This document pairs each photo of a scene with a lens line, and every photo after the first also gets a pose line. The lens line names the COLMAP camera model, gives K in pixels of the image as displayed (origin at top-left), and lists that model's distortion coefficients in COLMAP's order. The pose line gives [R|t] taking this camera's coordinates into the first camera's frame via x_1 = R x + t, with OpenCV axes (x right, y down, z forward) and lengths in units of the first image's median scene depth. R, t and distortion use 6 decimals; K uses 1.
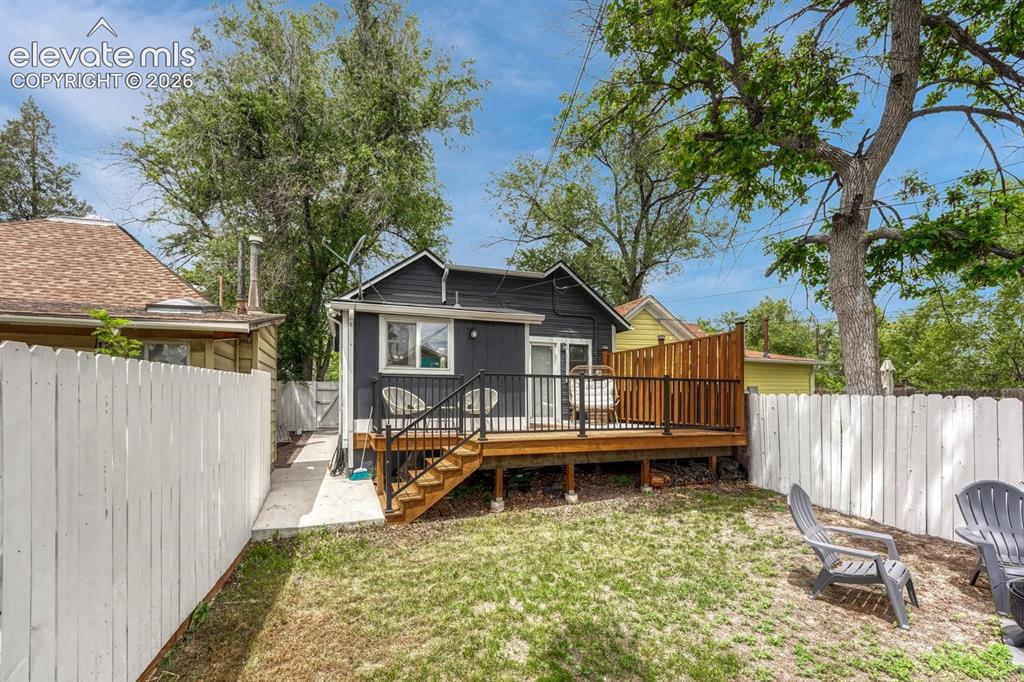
lens RADIAL K [[417.5, 0, 517.1], [0, 417.5, 398.2], [0, 0, 1]] dist [-0.000505, -0.000062]
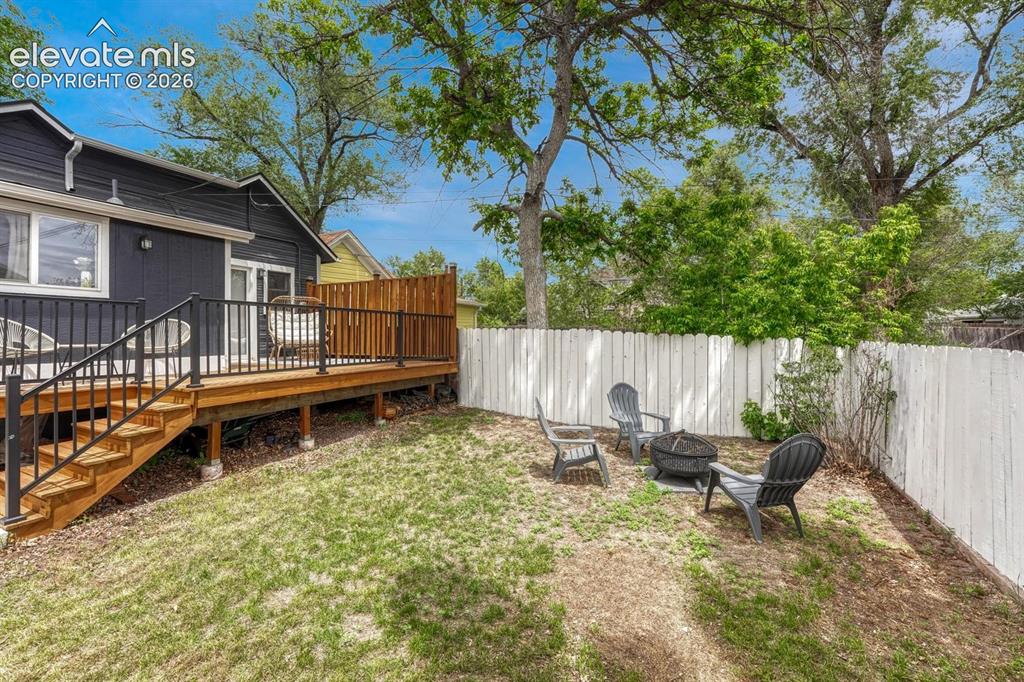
lens RADIAL K [[407.4, 0, 493.8], [0, 407.4, 331.0], [0, 0, 1]] dist [-0.001404, -0.000161]
pose [[0.750963, 0.002083, 0.660341, -0.134474], [0.001993, 0.999983, -0.005421, 0.004100], [-0.660342, 0.005387, 0.750946, 0.080125]]
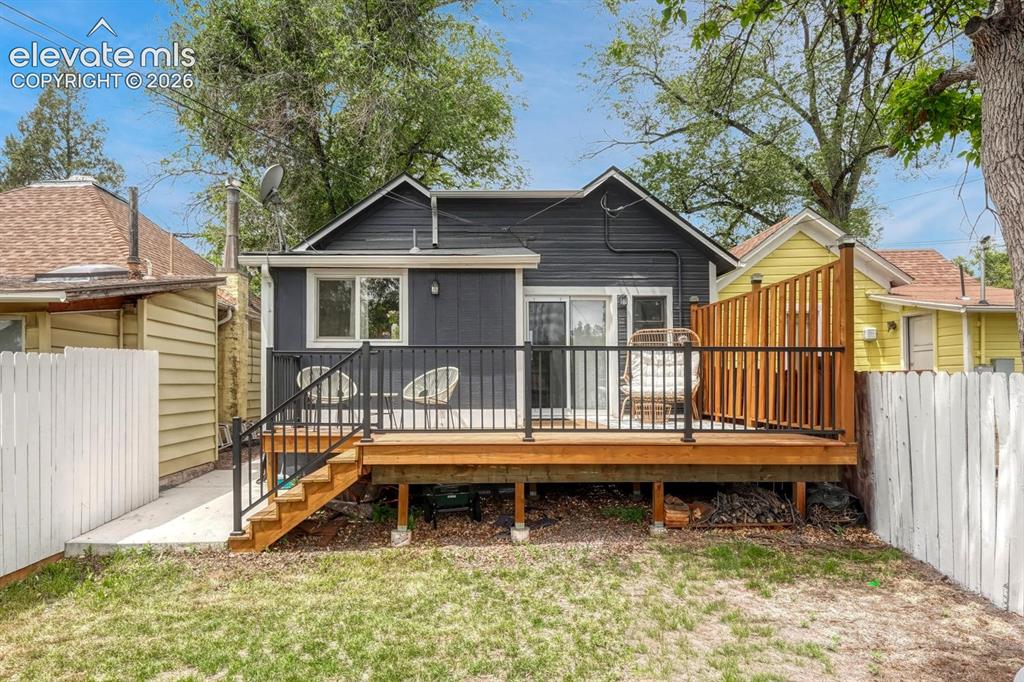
lens RADIAL K [[603.7, 0, 508.3], [0, 603.7, 382.7], [0, 0, 1]] dist [-0.000345, -0.000282]
pose [[0.950540, -0.001403, -0.310599, 0.376574], [0.002462, 0.999992, 0.003016, -0.000162], [0.310592, -0.003632, 0.950536, 0.095761]]
